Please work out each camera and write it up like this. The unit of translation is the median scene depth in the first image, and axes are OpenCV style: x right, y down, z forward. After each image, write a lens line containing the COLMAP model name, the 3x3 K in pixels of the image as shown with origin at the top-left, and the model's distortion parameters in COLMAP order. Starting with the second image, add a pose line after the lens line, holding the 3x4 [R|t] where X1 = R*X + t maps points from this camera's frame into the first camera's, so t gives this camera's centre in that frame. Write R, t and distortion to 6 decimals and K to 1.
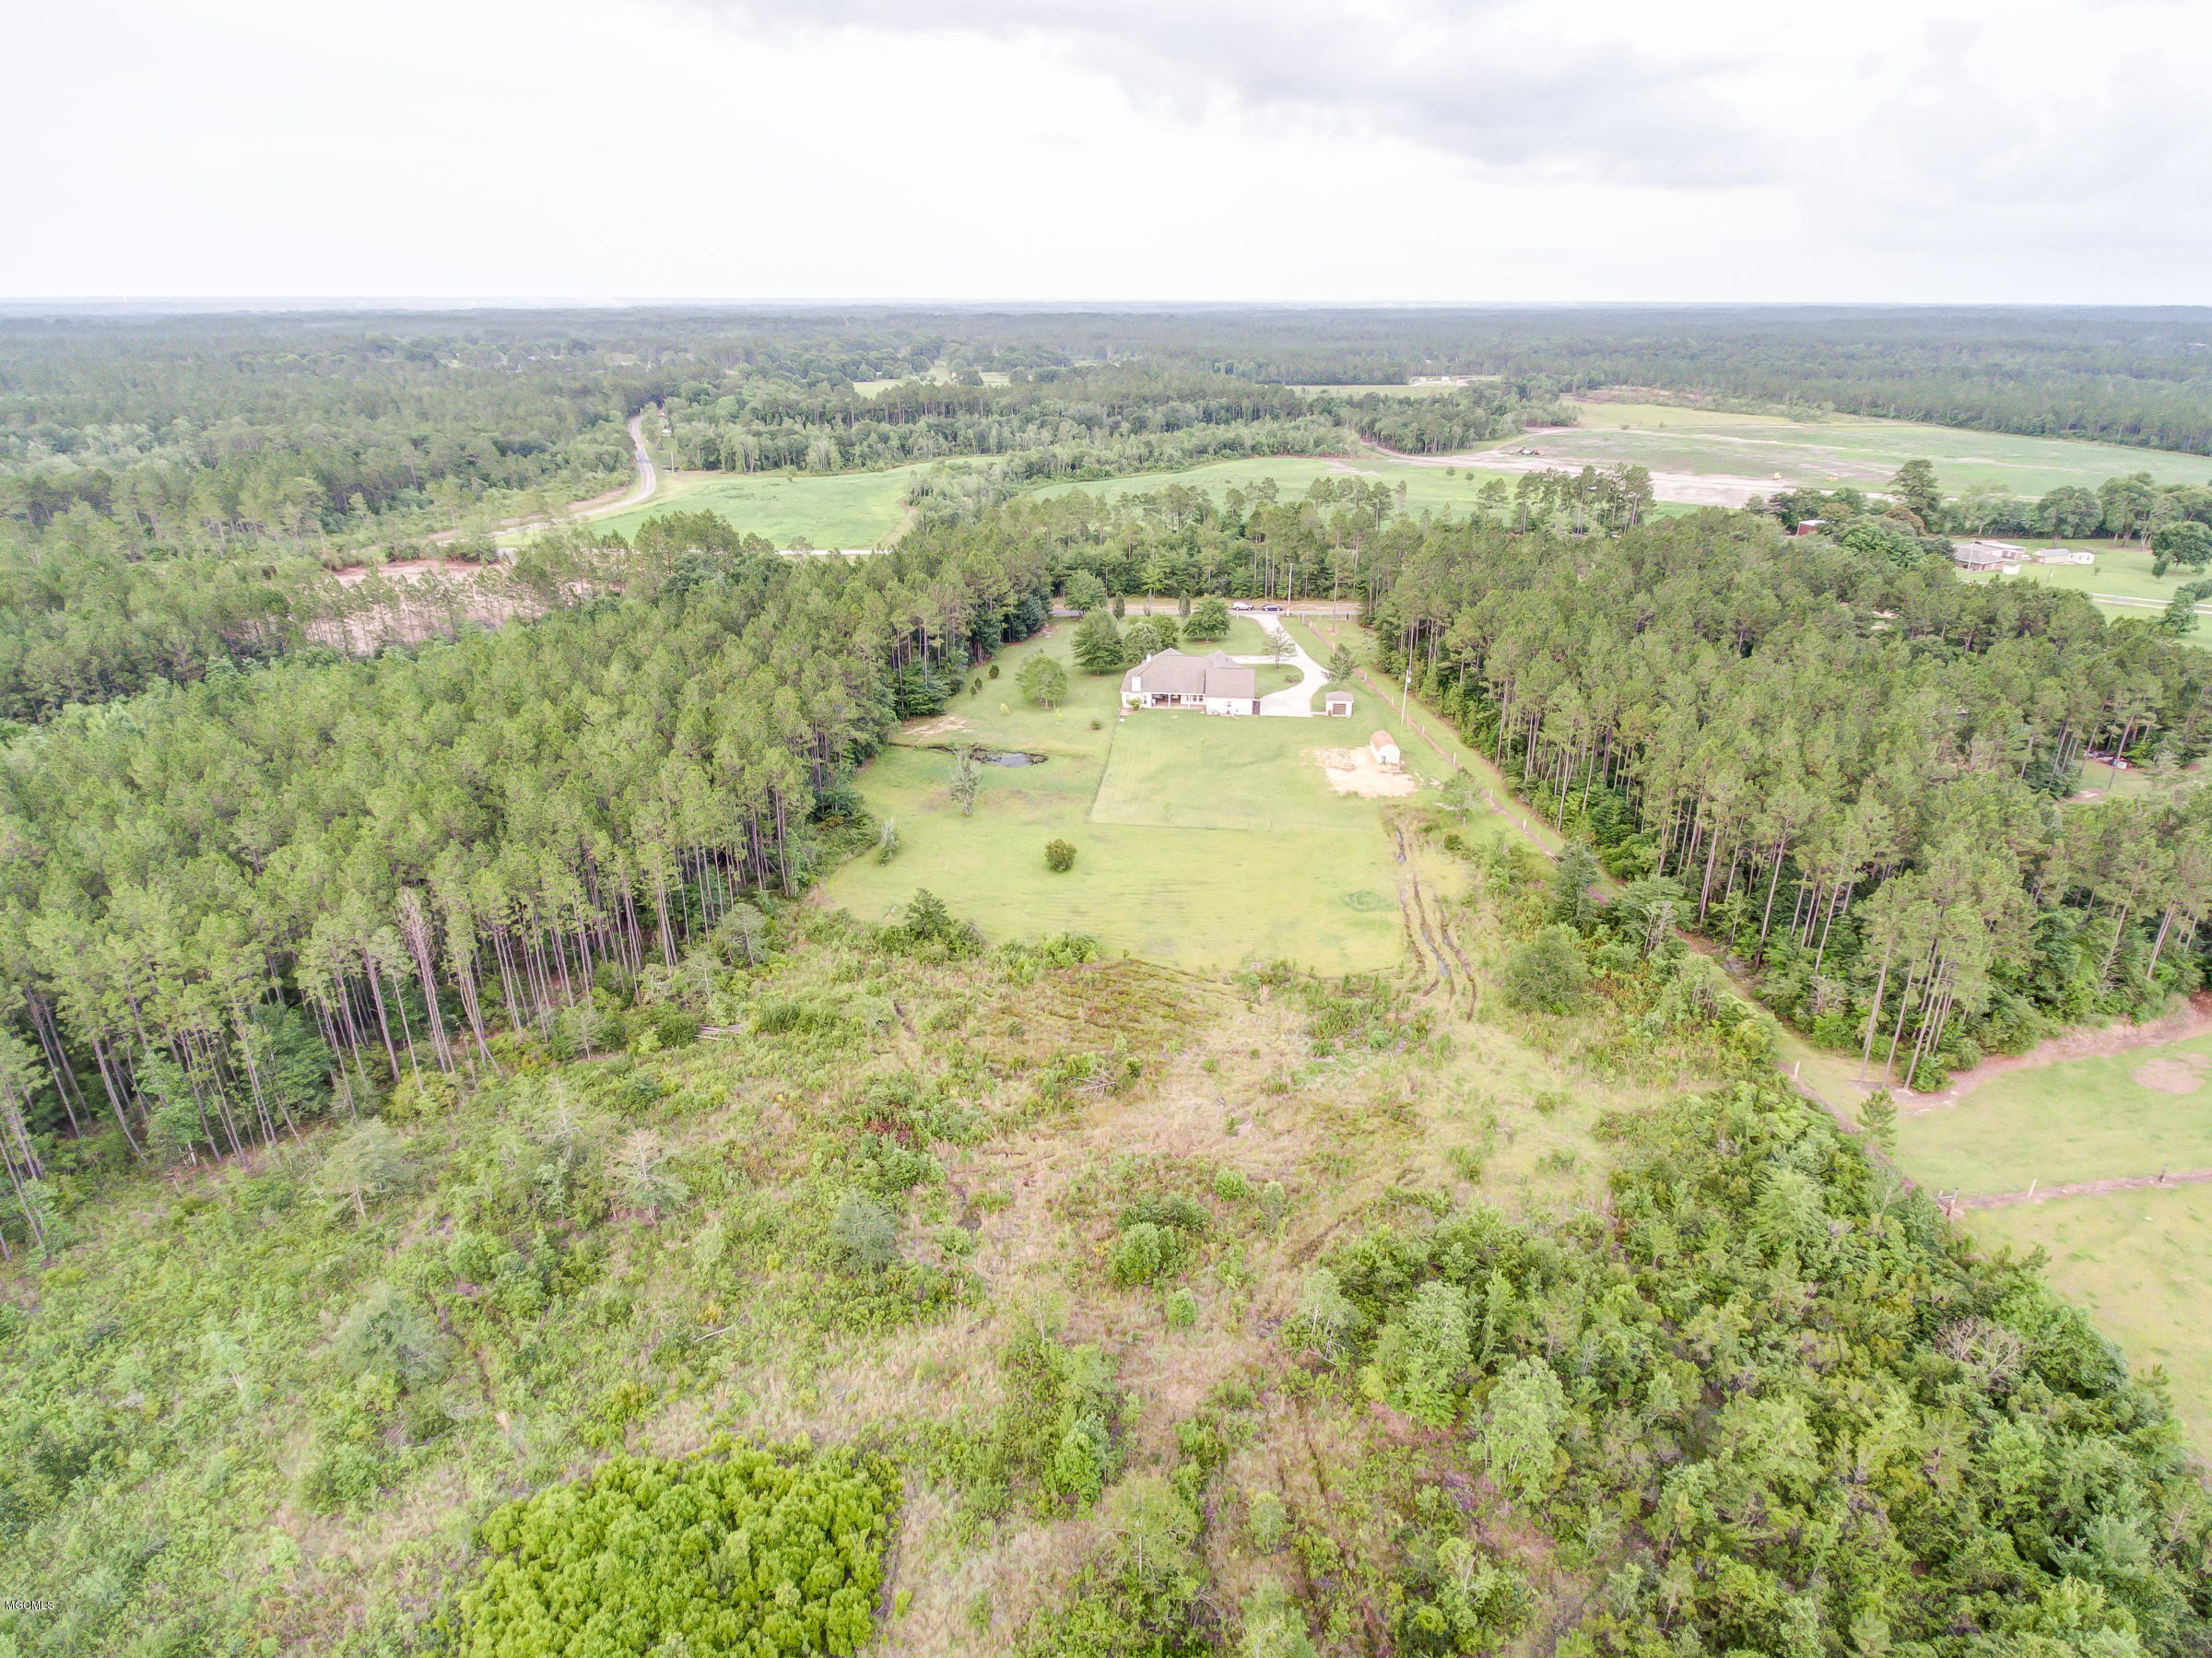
lens RADIAL K [[1308.0, 0, 1114.7], [0, 1308.0, 832.7], [0, 0, 1]] dist [-0.004829, 0.002910]
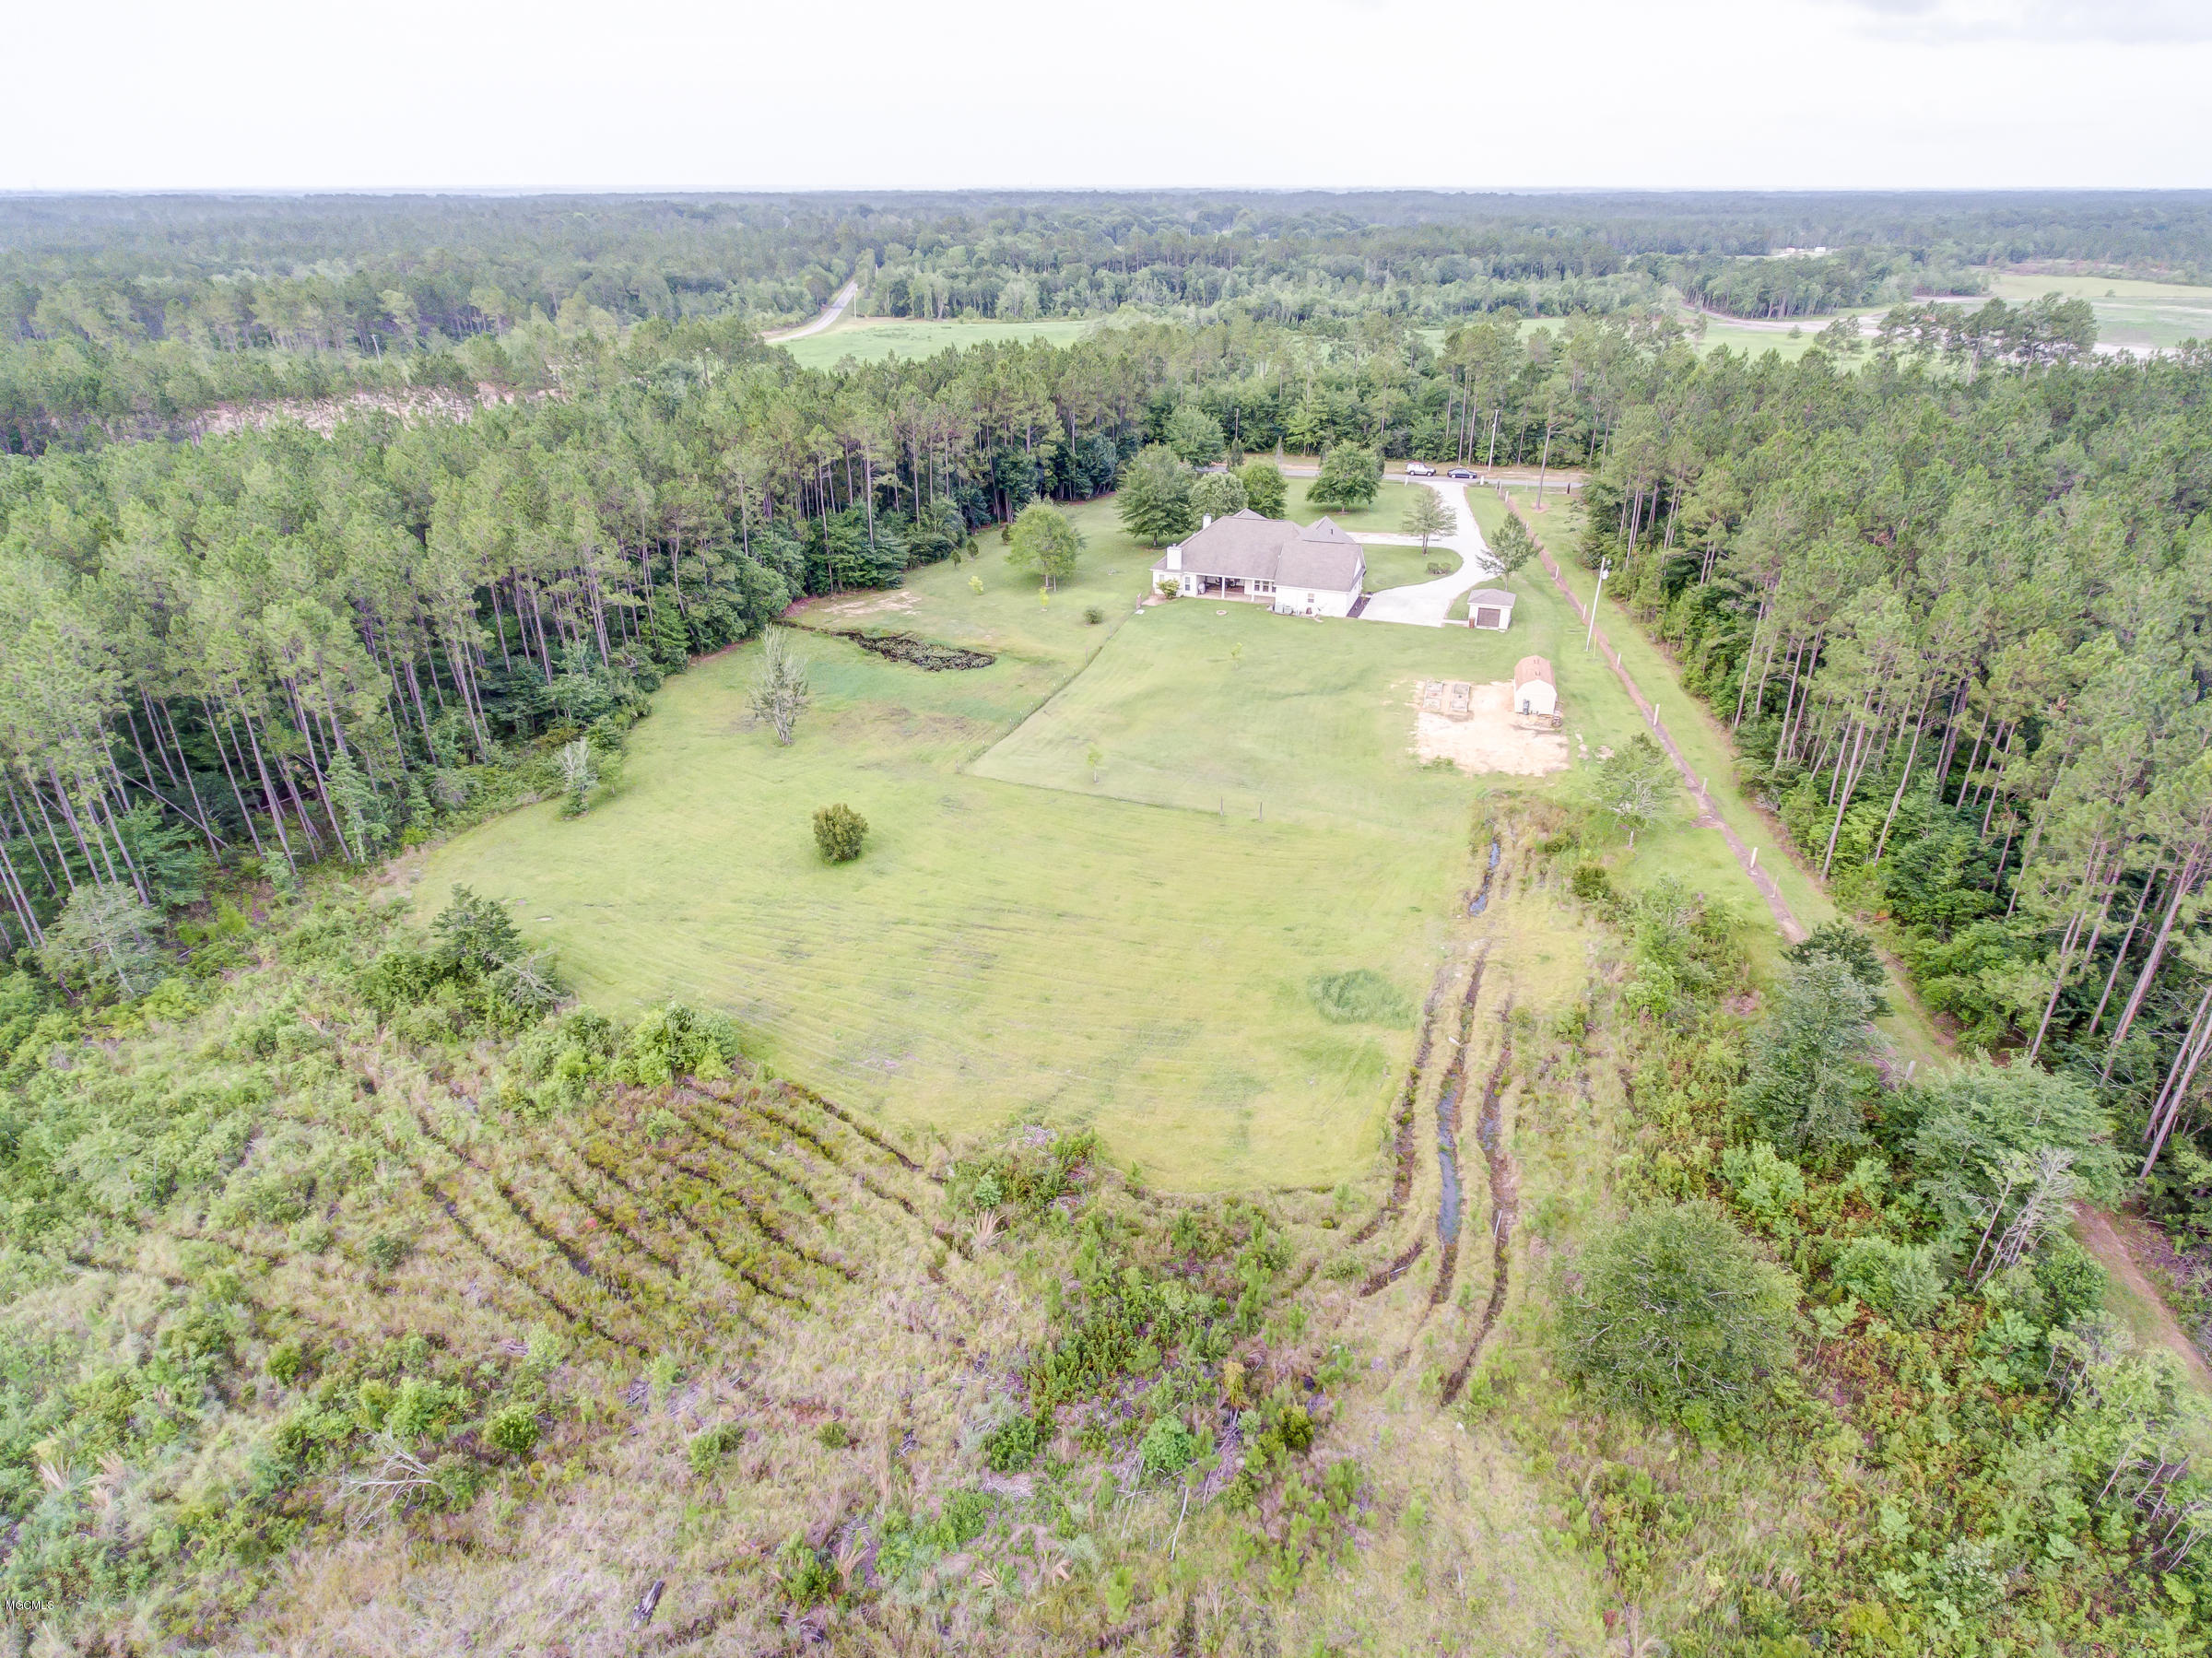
lens RADIAL K [[1308.0, 0, 1114.7], [0, 1308.0, 832.7], [0, 0, 1]] dist [-0.004829, 0.002910]
pose [[0.972710, 0.100264, -0.209243, 0.172488], [-0.085361, 0.993205, 0.079101, -0.033998], [0.215752, -0.059081, 0.974659, 0.439804]]
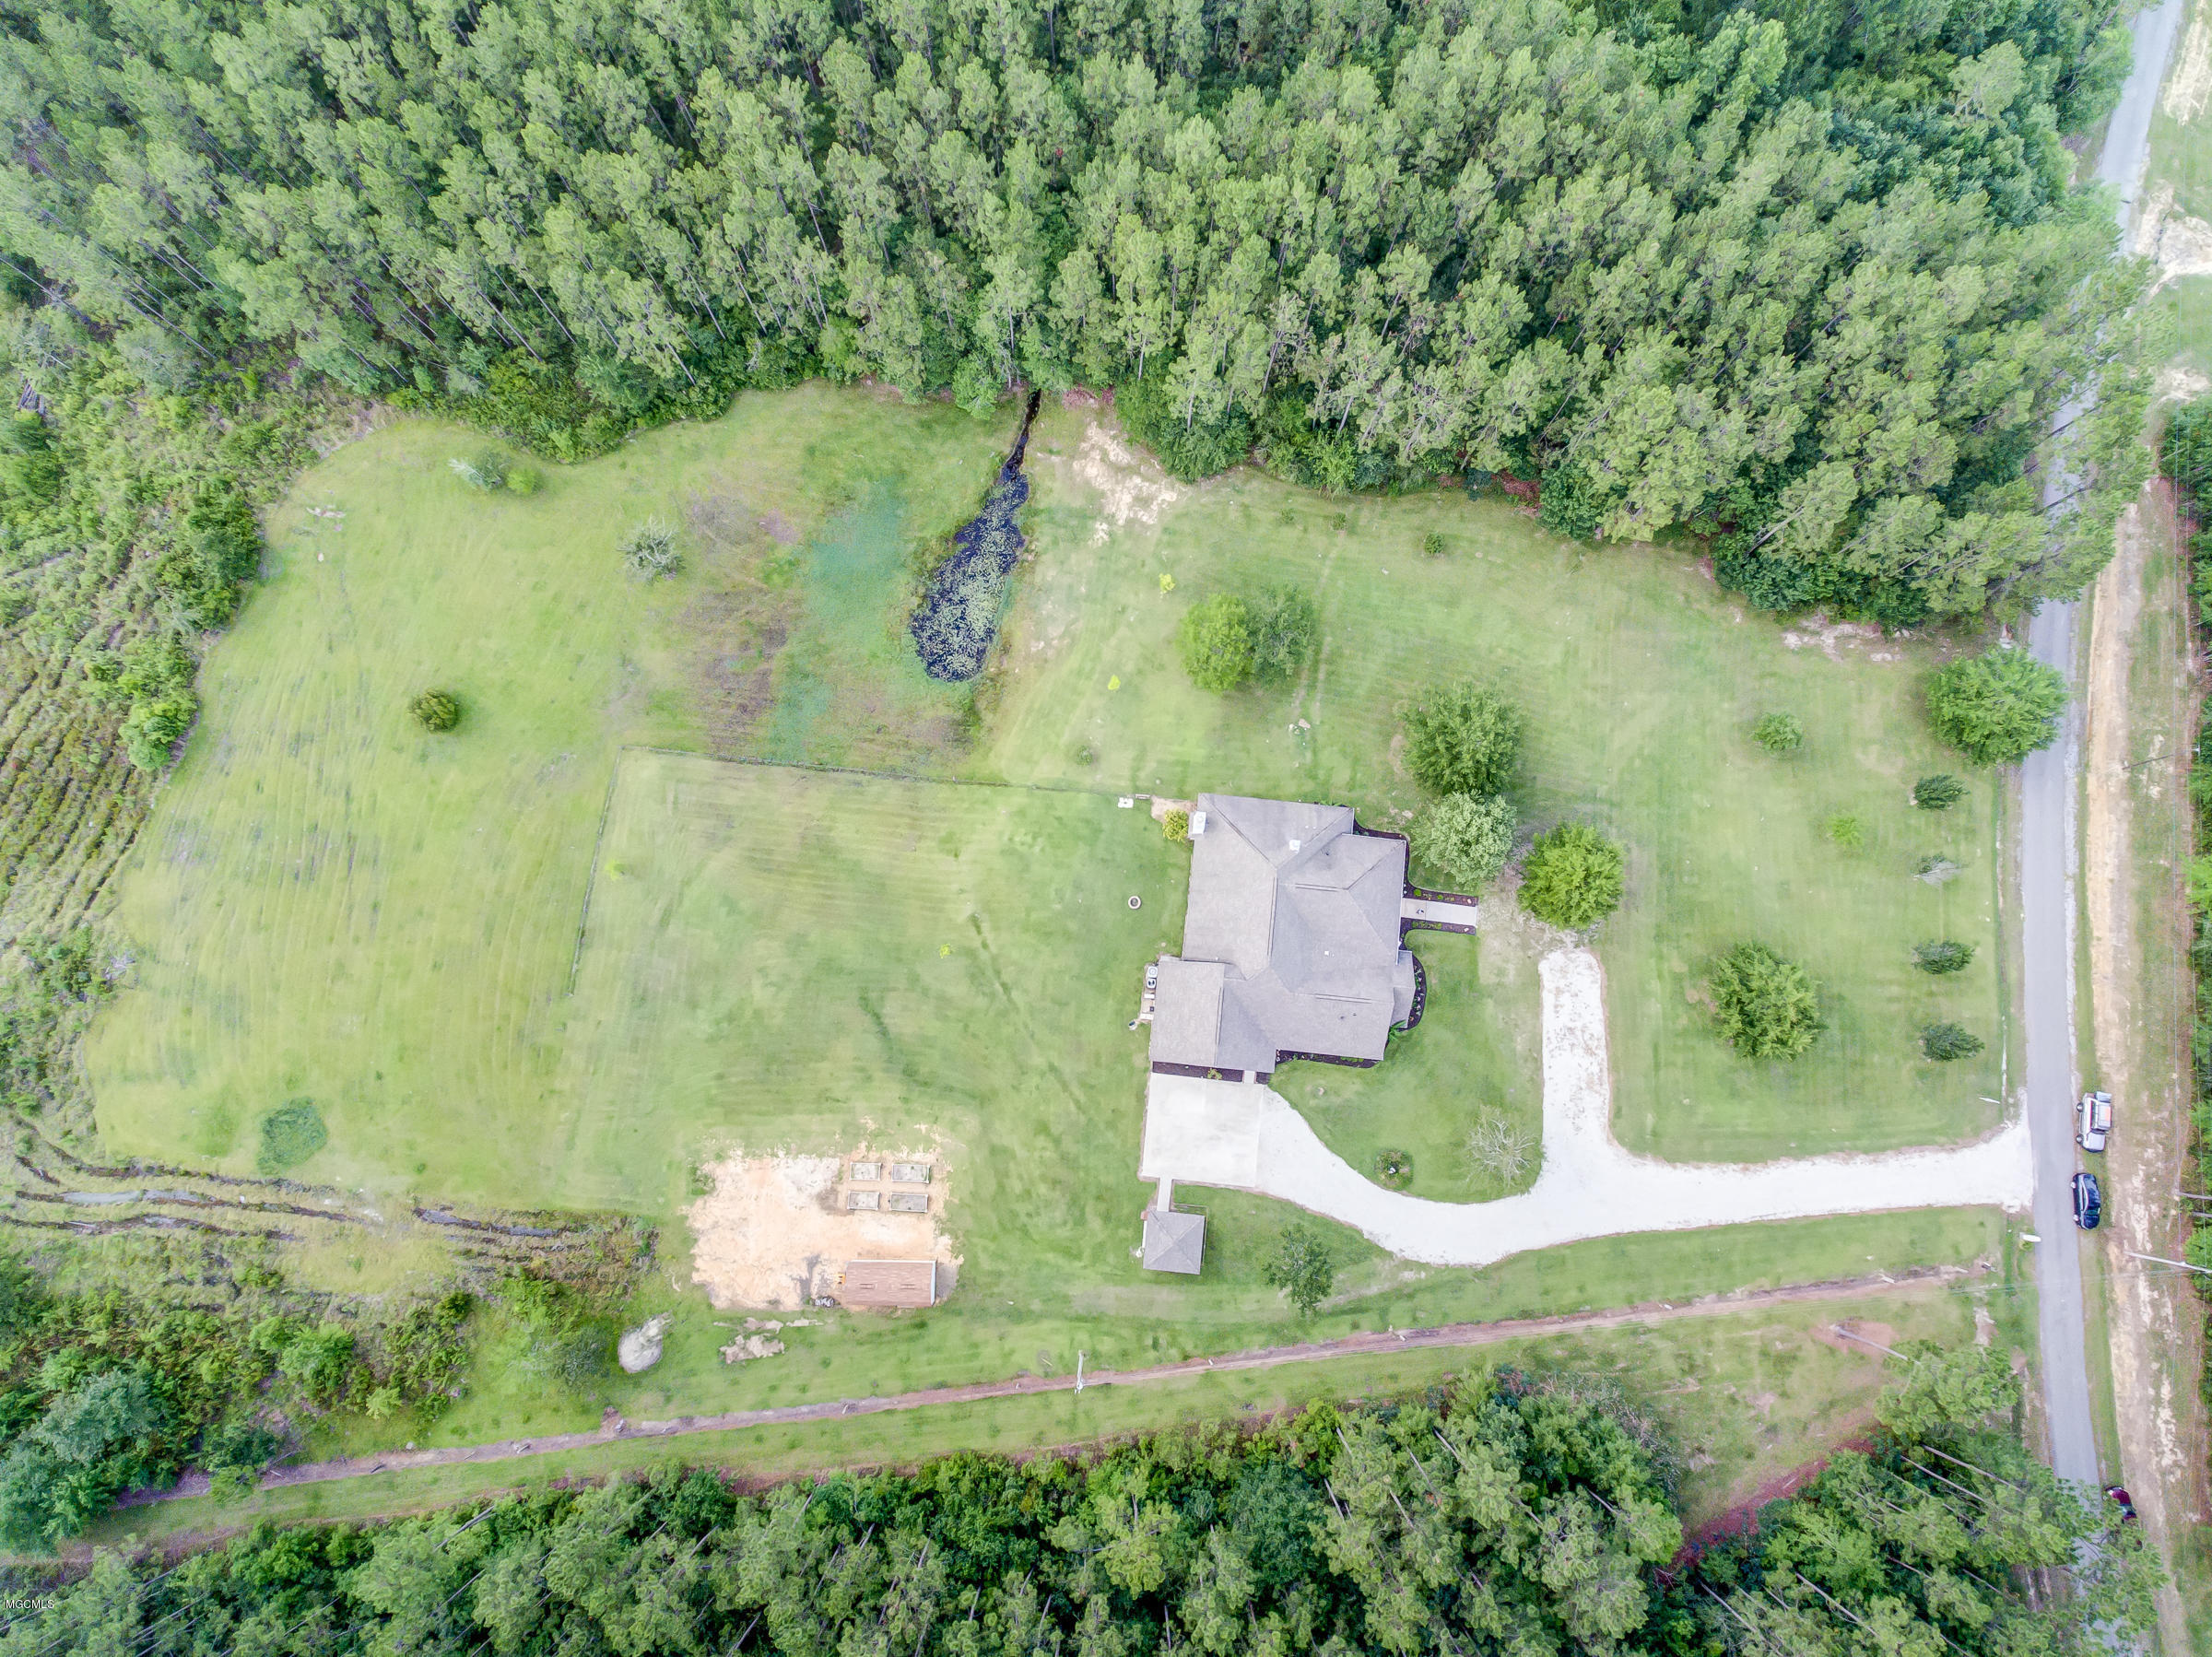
lens RADIAL K [[1304.6, 0, 1115.8], [0, 1304.6, 834.8], [0, 0, 1]] dist [-0.002849, 0.001162]
pose [[0.001859, 0.986823, -0.161796, 0.126673], [-0.383249, 0.150145, 0.911360, -0.688611], [0.923643, 0.060314, 0.378478, 0.982459]]
